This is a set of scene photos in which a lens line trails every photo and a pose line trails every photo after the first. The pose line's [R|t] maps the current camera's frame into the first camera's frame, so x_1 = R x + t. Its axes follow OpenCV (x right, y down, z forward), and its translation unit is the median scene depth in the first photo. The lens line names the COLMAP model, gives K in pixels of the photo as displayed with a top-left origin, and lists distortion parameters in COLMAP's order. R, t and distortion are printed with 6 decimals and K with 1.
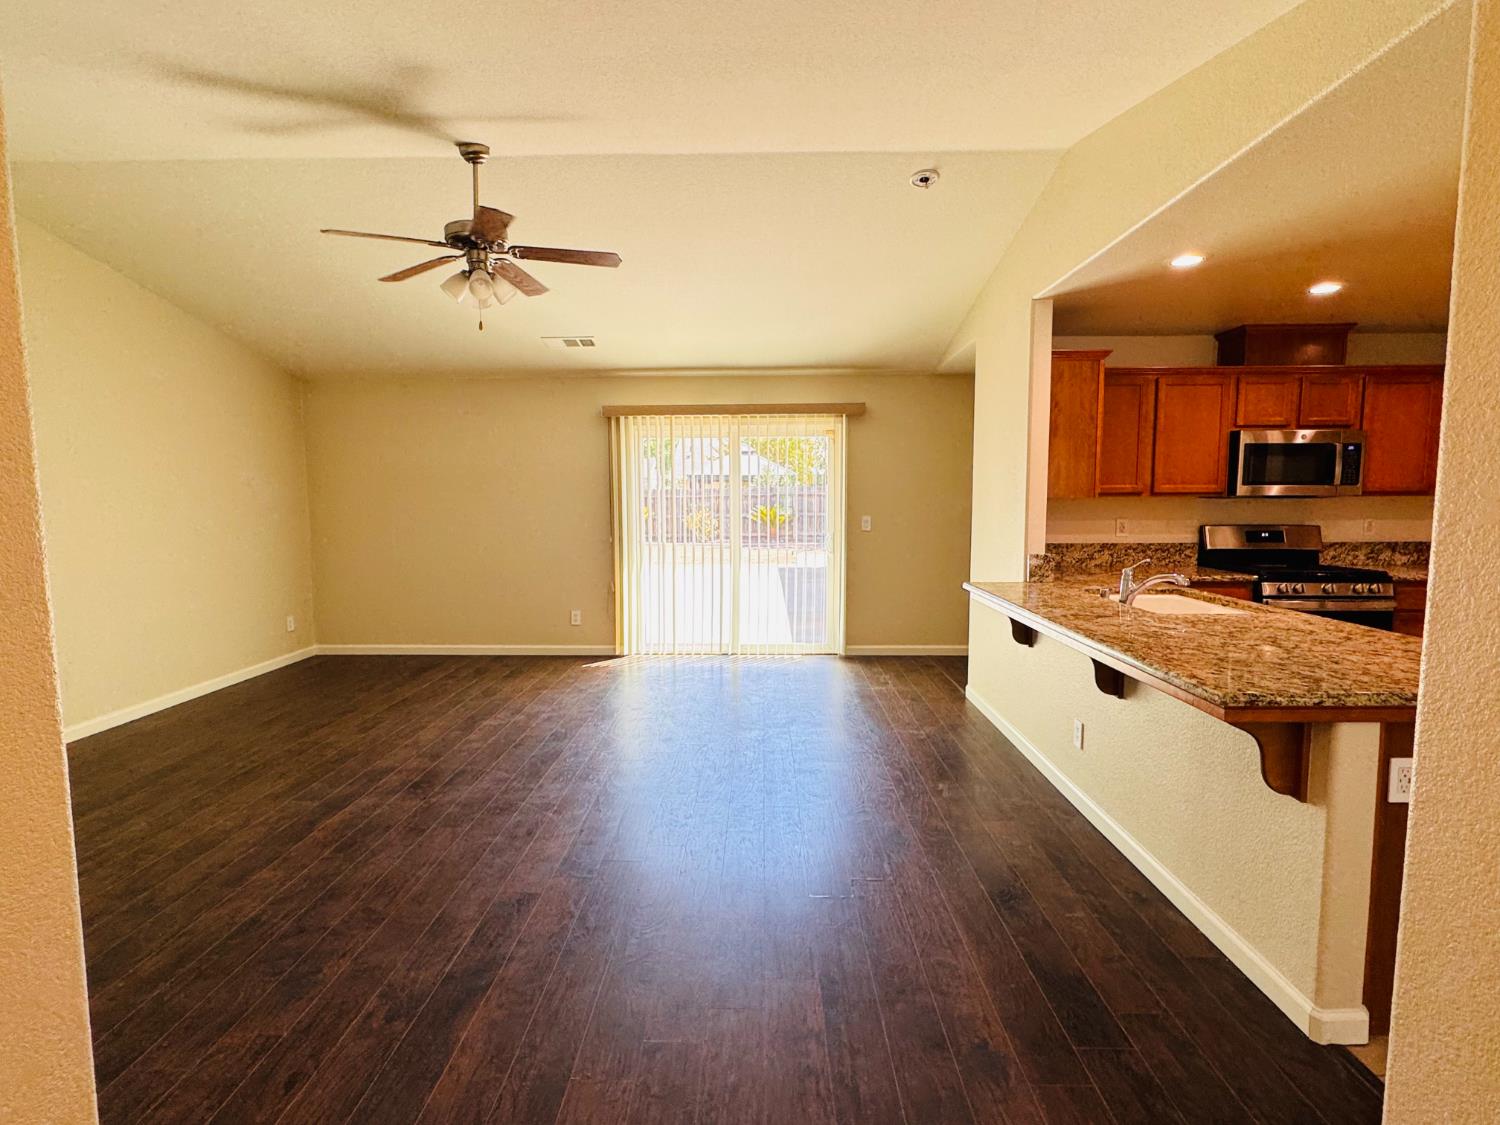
lens RADIAL K [[737.4, 0, 741.1], [0, 737.4, 564.1], [0, 0, 1]] dist [-0.003403, 0.000091]
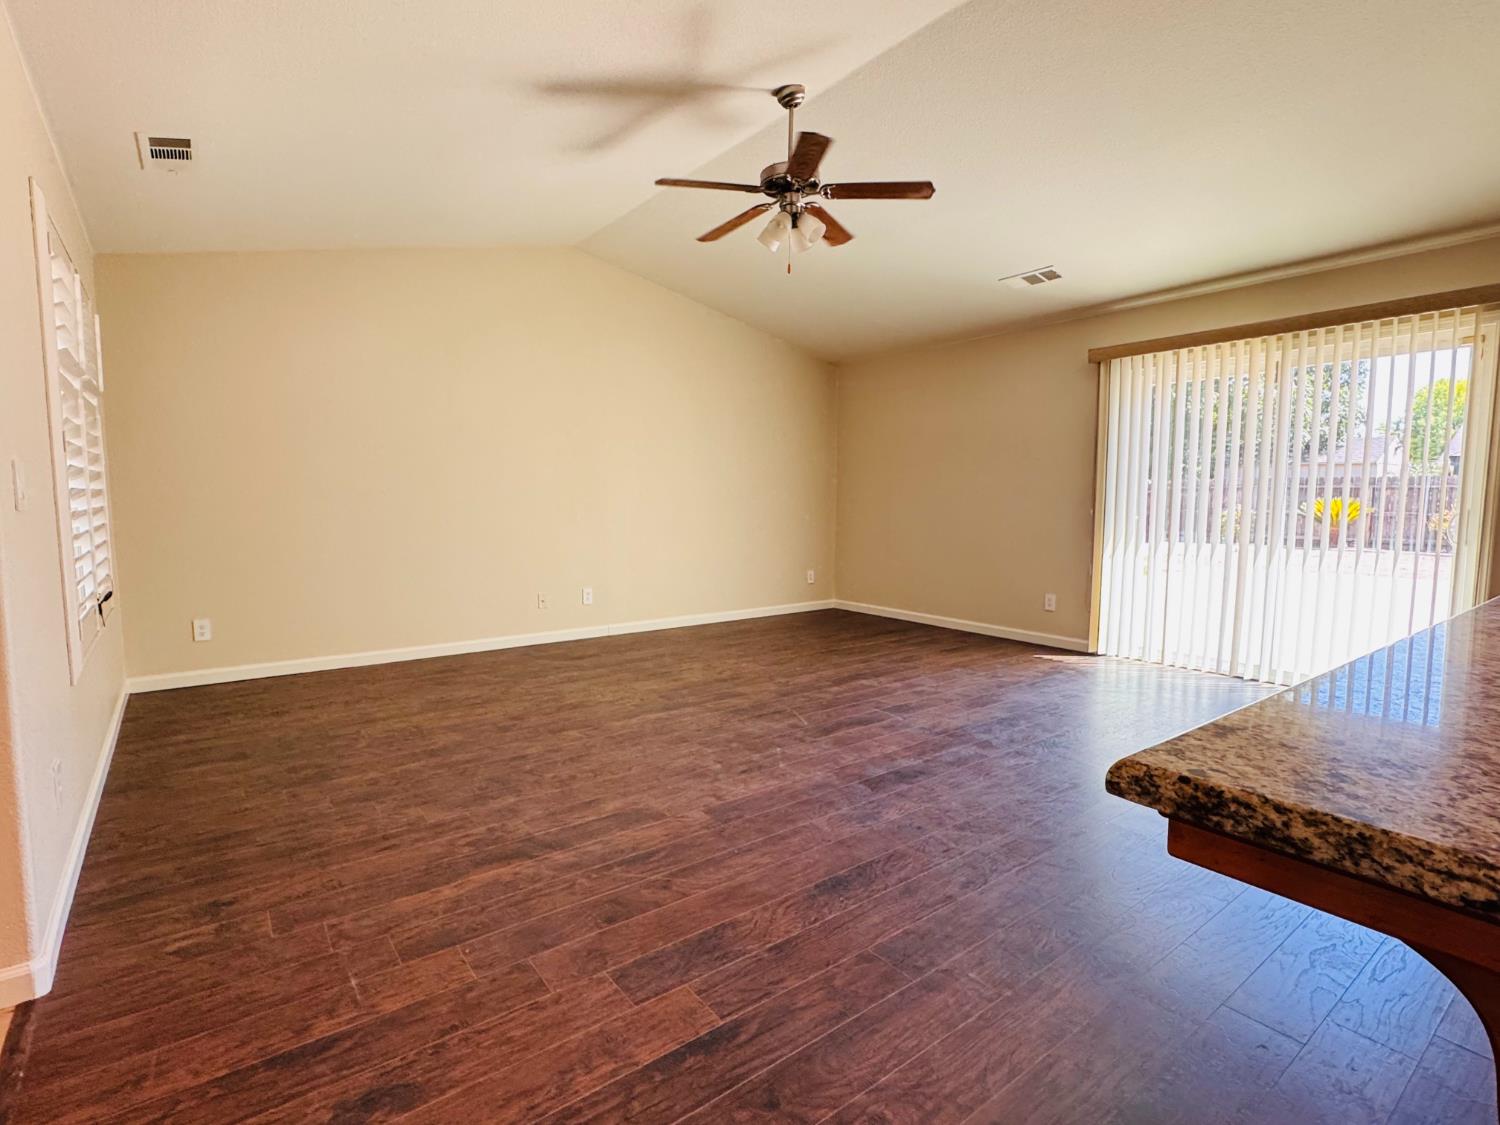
lens RADIAL K [[737.4, 0, 744.4], [0, 737.4, 563.4], [0, 0, 1]] dist [-0.003403, 0.000091]
pose [[0.623954, 0.077986, -0.777560, 0.324749], [-0.078081, 0.996250, 0.037264, 0.034047], [0.777550, 0.037462, 0.627704, 0.258668]]
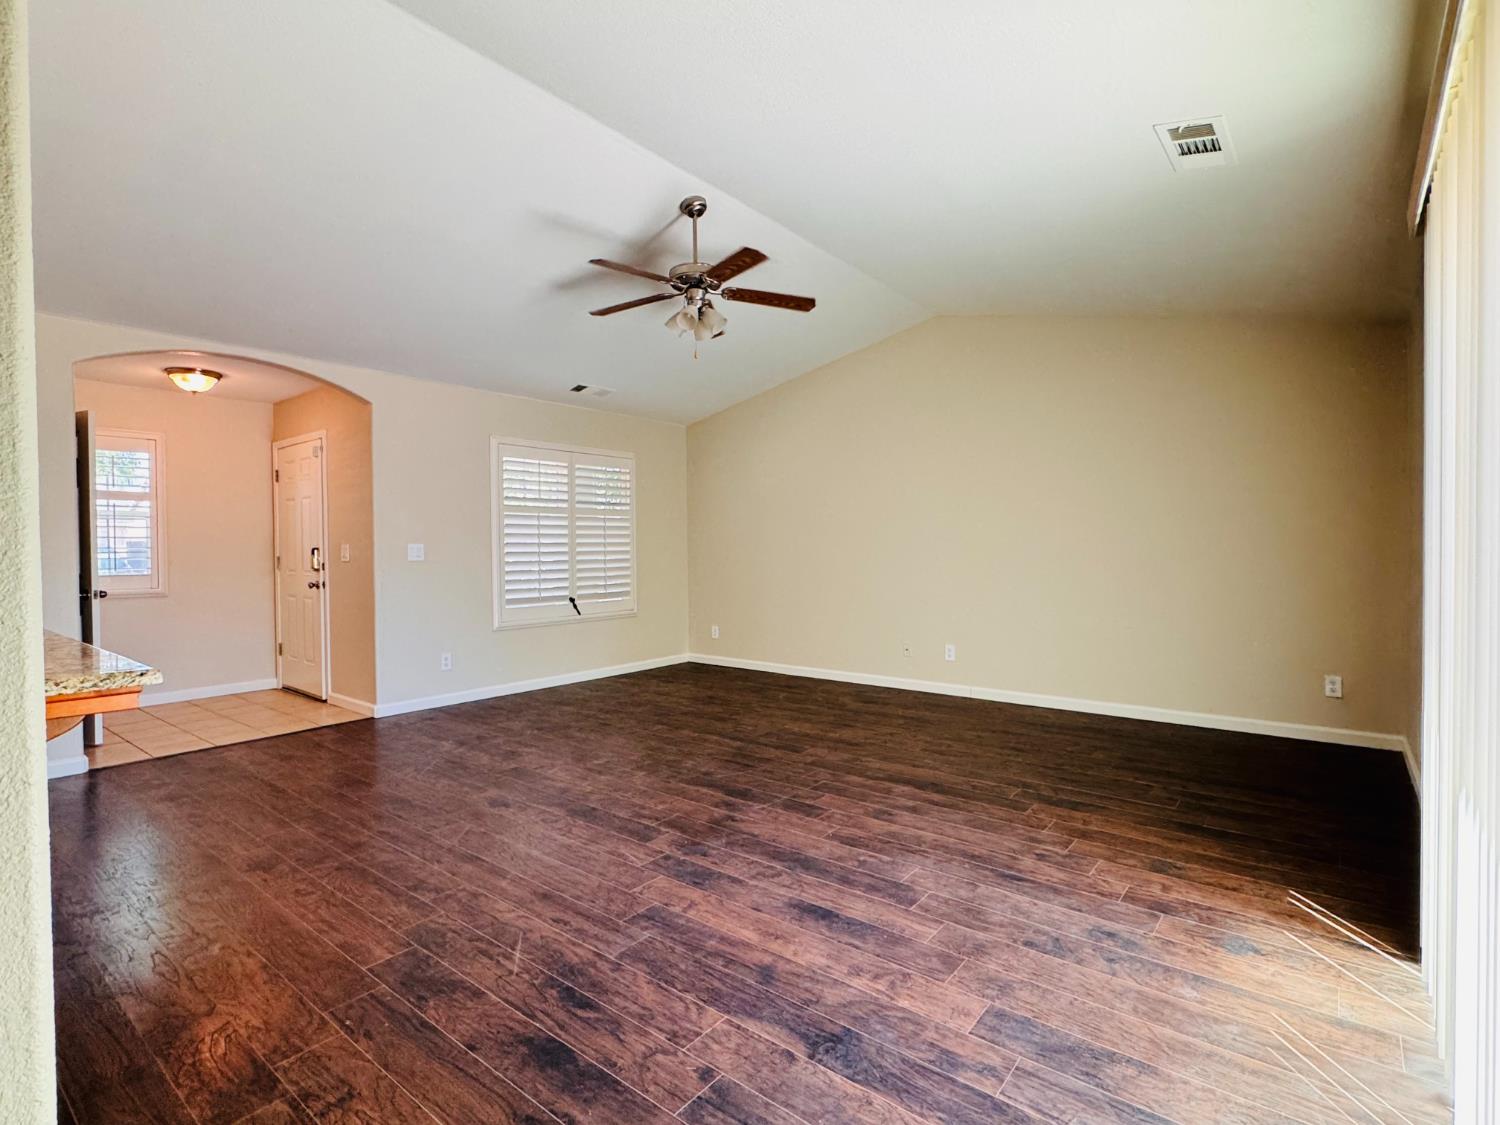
lens RADIAL K [[737.4, 0, 743.9], [0, 737.4, 561.2], [0, 0, 1]] dist [-0.003403, 0.000091]
pose [[-0.608298, 0.022580, -0.793387, 0.391752], [-0.064190, 0.994921, 0.077531, -0.078218], [0.791109, 0.098089, -0.603759, 1.367973]]
